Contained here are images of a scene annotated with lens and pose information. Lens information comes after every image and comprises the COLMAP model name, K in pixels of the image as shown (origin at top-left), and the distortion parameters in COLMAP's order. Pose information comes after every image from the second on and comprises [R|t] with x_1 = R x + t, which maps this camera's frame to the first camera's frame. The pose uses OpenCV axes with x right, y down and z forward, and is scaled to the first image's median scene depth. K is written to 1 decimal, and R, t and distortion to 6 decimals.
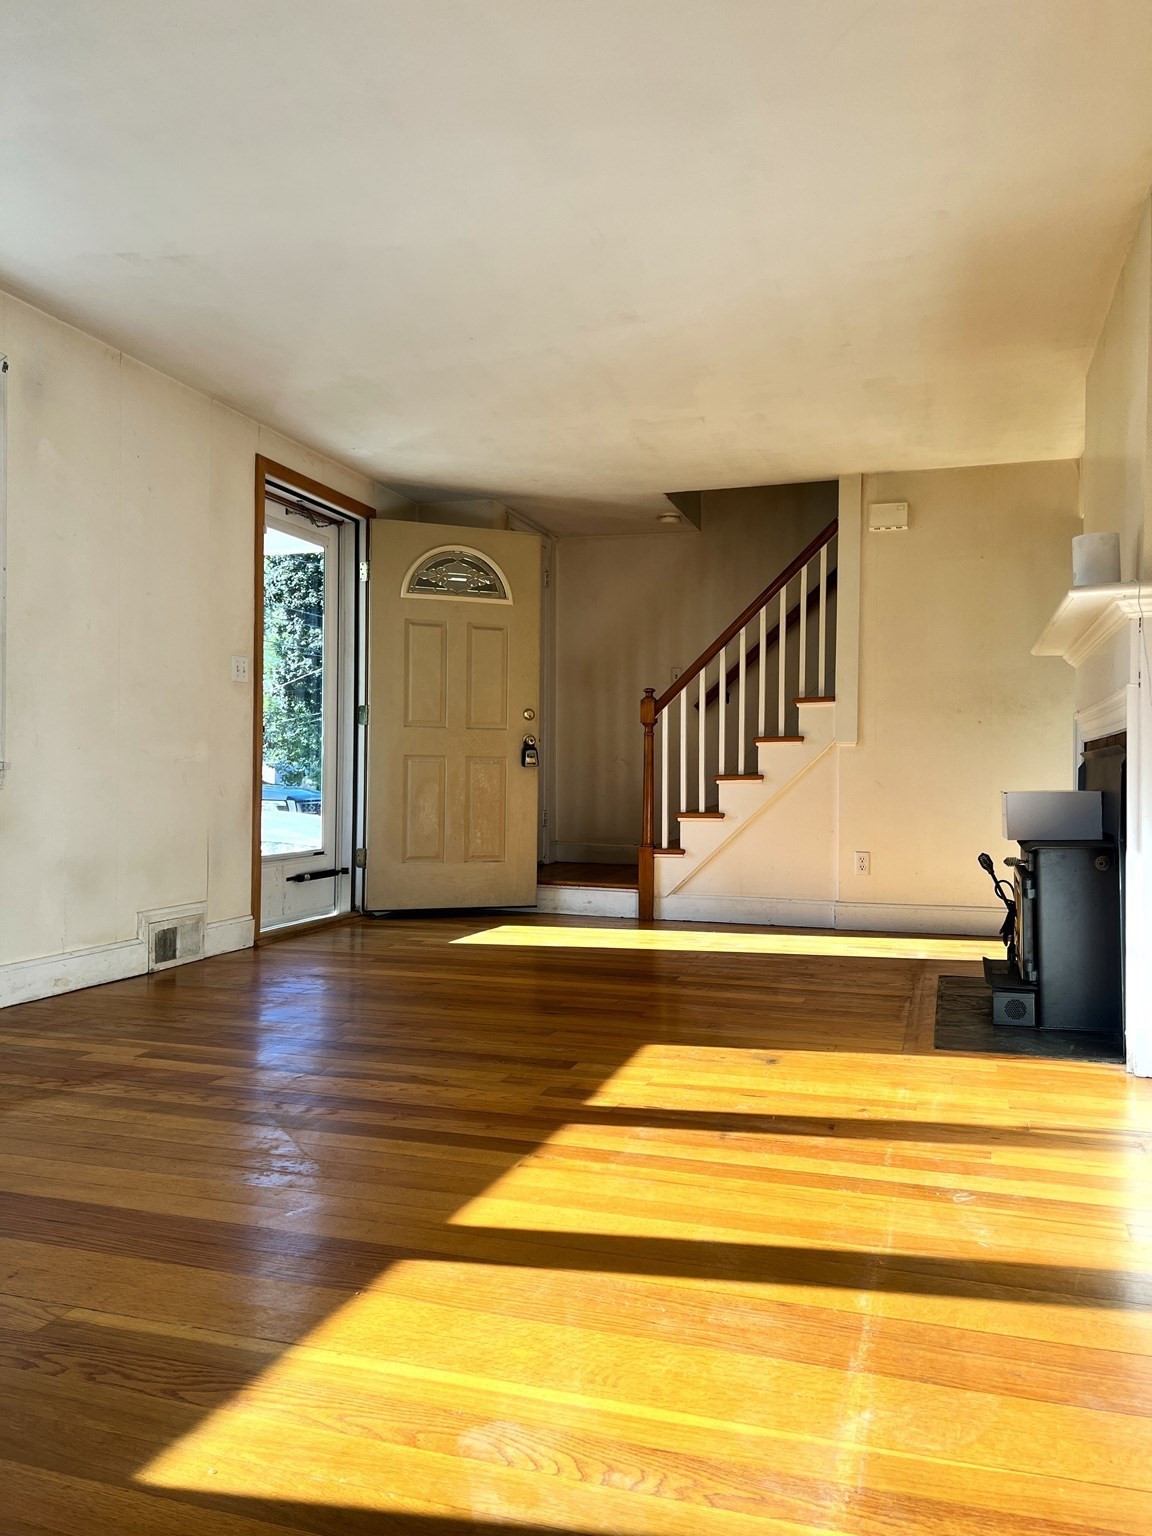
lens RADIAL K [[1151.5, 0, 587.1], [0, 1151.5, 767.8], [0, 0, 1]] dist [0.063929, -0.067377]
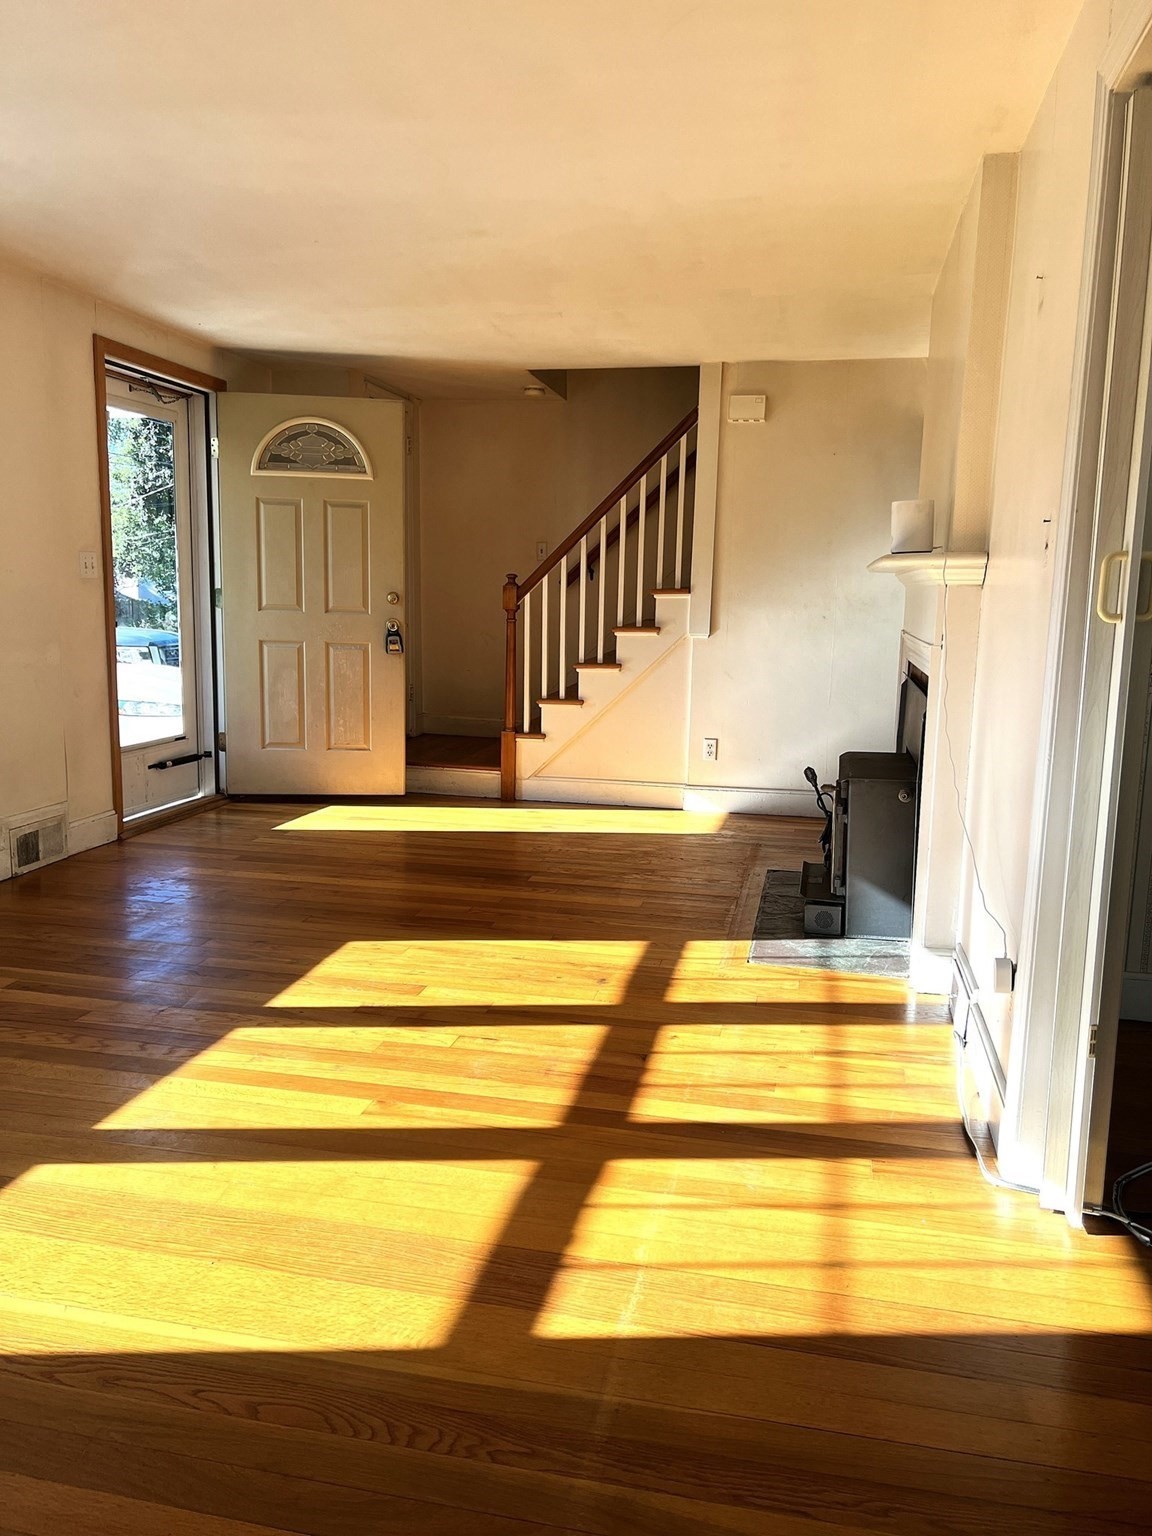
lens RADIAL K [[1151.5, 0, 571.0], [0, 1151.5, 771.6], [0, 0, 1]] dist [0.063929, -0.067377]
pose [[0.995999, -0.002812, 0.089315, 0.018959], [-0.011457, 0.987236, 0.158849, -0.073413], [-0.088621, -0.159237, 0.983255, -0.032268]]
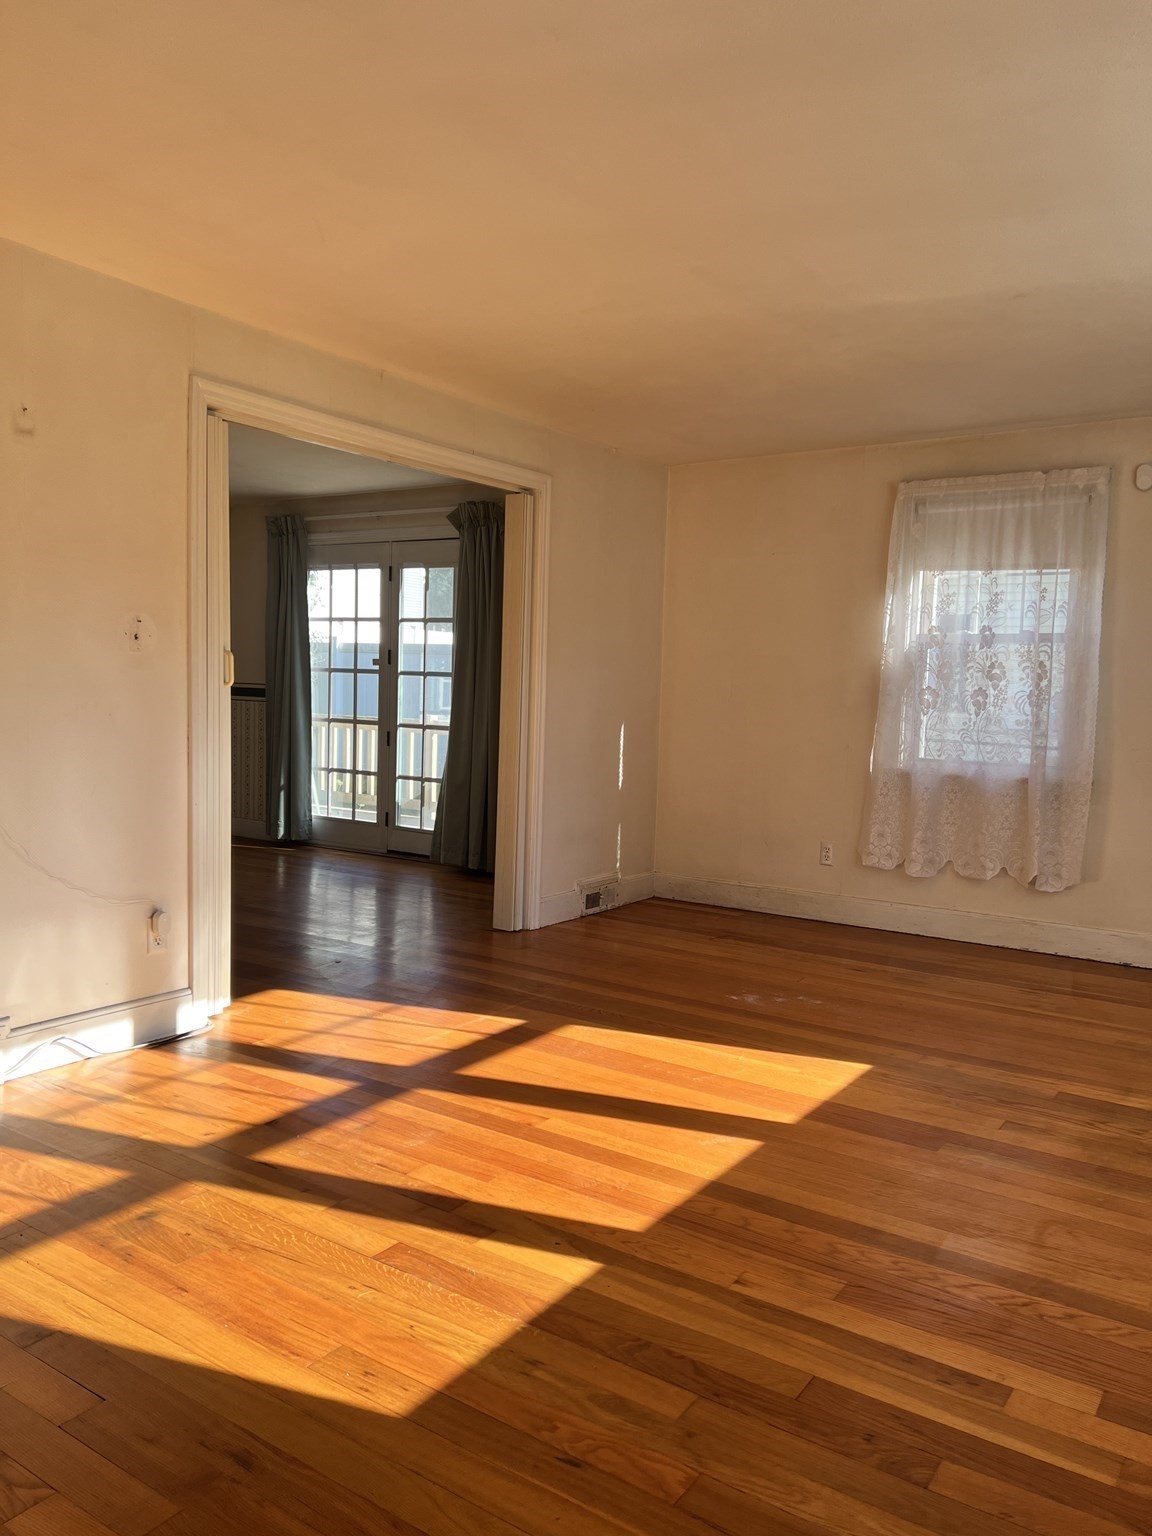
lens RADIAL K [[1151.5, 0, 569.1], [0, 1151.5, 752.3], [0, 0, 1]] dist [0.063929, -0.067377]
pose [[-0.957855, -0.050620, 0.282758, -0.197275], [-0.034681, 0.997529, 0.061096, -0.074385], [-0.285152, 0.048714, -0.957244, 1.010592]]
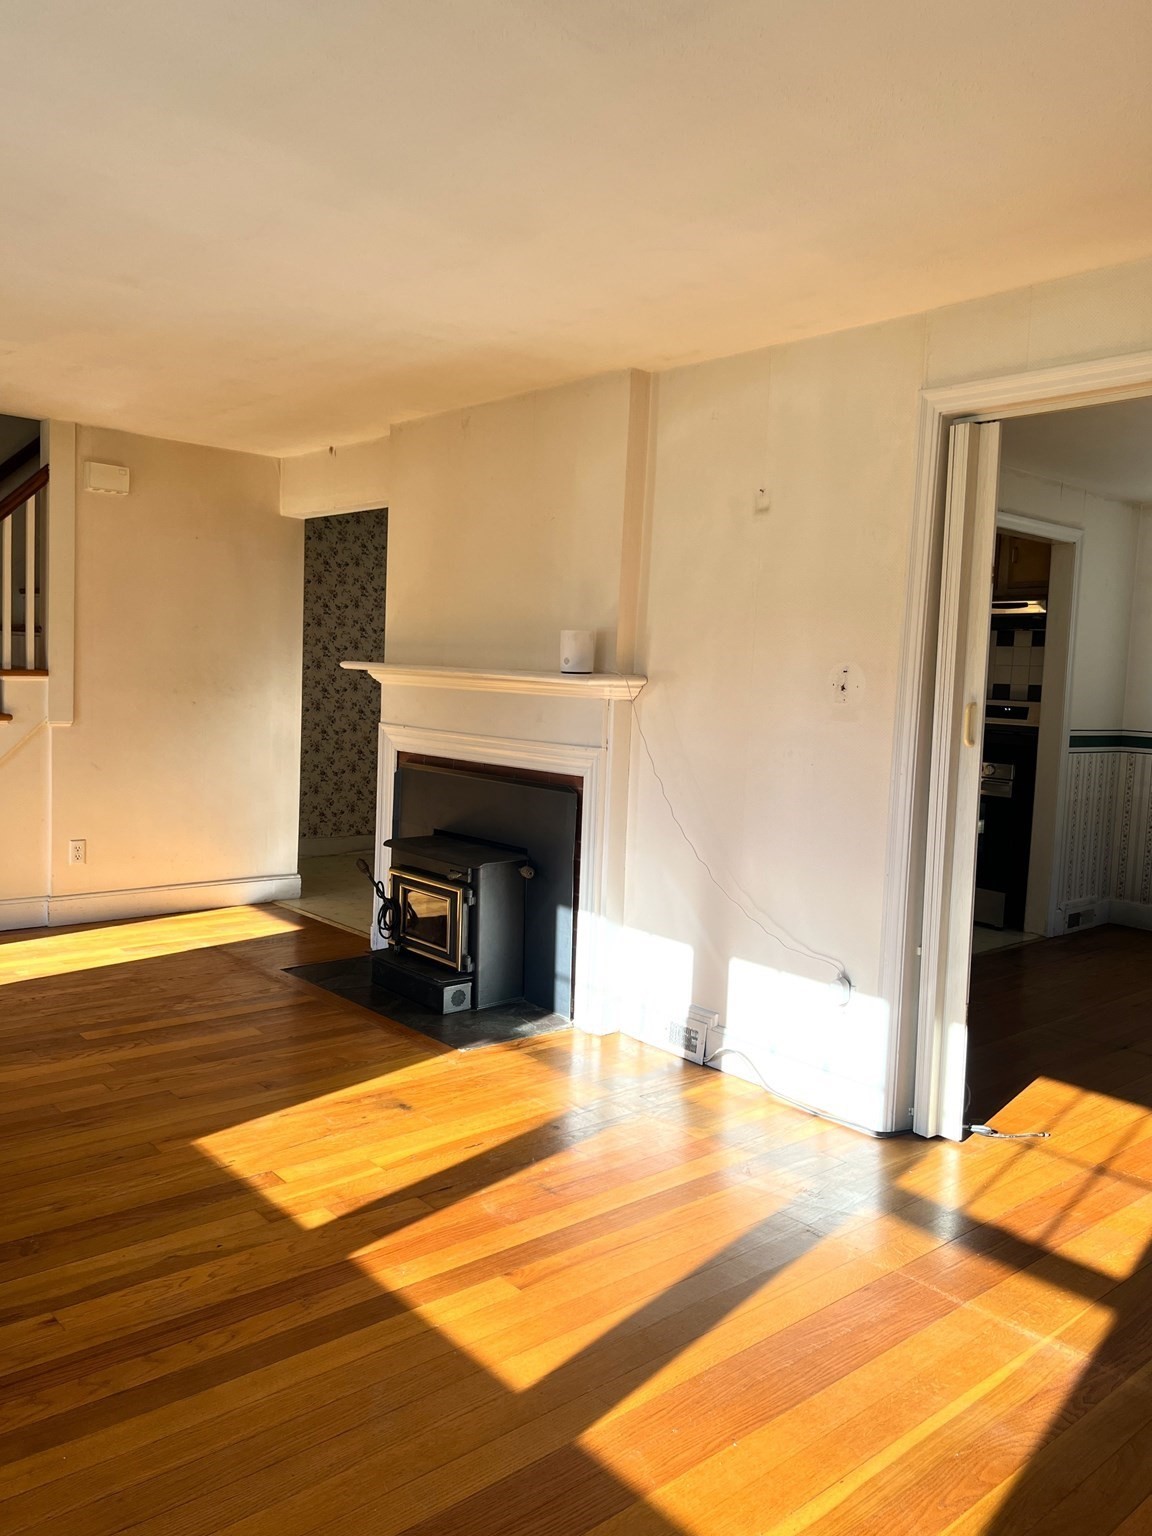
lens RADIAL K [[1151.5, 0, 604.5], [0, 1151.5, 764.8], [0, 0, 1]] dist [0.063929, -0.067377]
pose [[0.512689, -0.046835, 0.857296, -0.396911], [-0.045227, 0.995652, 0.081441, -0.095541], [-0.857382, -0.080527, 0.508342, 0.194870]]
